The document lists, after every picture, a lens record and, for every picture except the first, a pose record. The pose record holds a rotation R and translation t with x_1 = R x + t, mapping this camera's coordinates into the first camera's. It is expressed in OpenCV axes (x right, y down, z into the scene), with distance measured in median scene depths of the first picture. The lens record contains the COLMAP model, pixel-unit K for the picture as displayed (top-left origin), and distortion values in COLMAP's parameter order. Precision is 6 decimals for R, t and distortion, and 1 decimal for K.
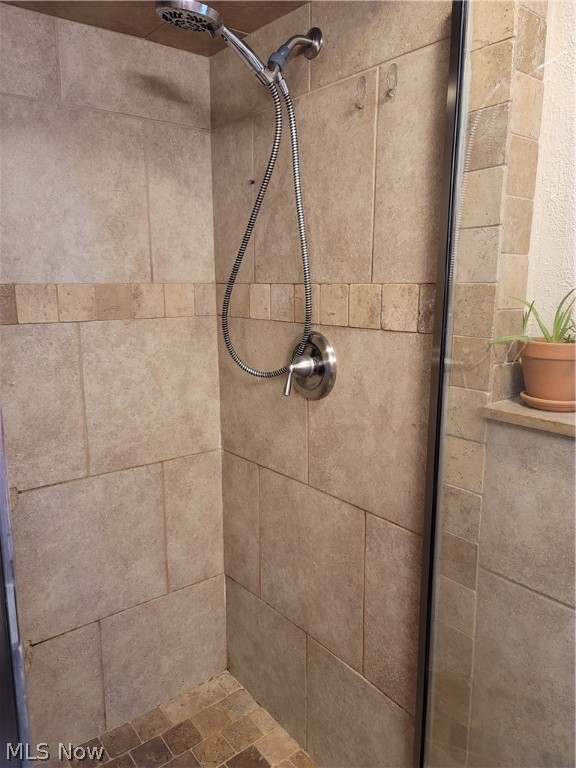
lens RADIAL K [[560.8, 0, 287.7], [0, 560.8, 383.0], [0, 0, 1]] dist [0.041918, 0.006433]
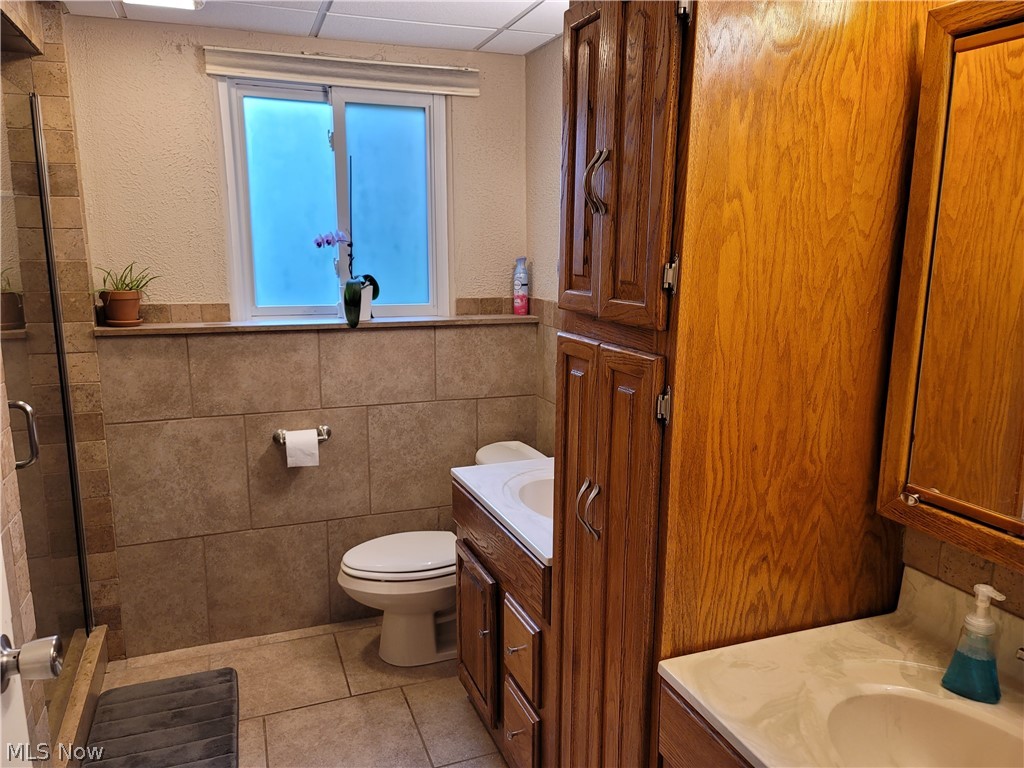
lens RADIAL K [[747.7, 0, 510.1], [0, 747.7, 386.2], [0, 0, 1]] dist [0.041918, 0.006433]
pose [[0.291332, -0.172947, 0.940859, -1.549299], [0.167794, 0.977512, 0.127728, 0.130307], [-0.941791, 0.120659, 0.313800, -0.962281]]
